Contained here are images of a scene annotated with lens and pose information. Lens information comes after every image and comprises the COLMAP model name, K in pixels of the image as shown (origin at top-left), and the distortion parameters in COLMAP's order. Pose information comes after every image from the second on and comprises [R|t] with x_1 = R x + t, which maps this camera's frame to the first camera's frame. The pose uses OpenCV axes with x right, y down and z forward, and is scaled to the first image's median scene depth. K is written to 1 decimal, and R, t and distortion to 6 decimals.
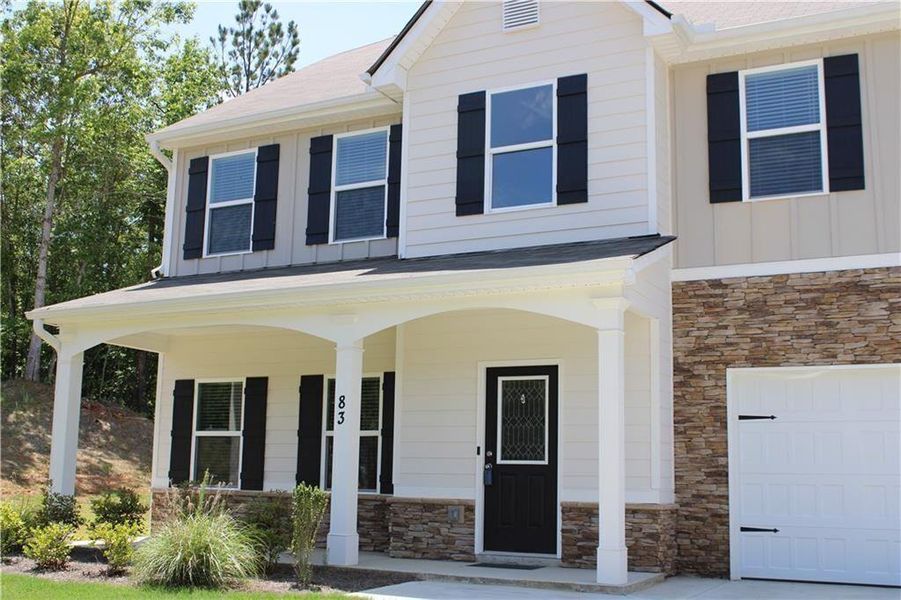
lens RADIAL K [[1042.9, 0, 450.5], [0, 1042.9, 300.0], [0, 0, 1]] dist [-0.125128, 0.223135]
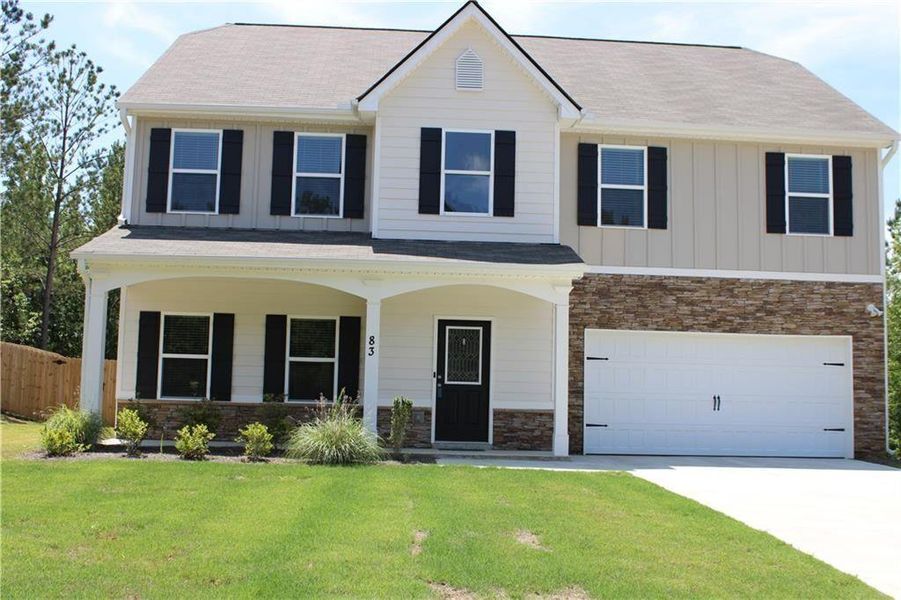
lens RADIAL K [[1042.9, 0, 450.5], [0, 1042.9, 300.0], [0, 0, 1]] dist [-0.125128, 0.223135]
pose [[0.852858, 0.053559, 0.519388, -0.747224], [-0.094766, 0.994082, 0.053101, -0.044758], [-0.513471, -0.094508, 0.852887, -0.286161]]
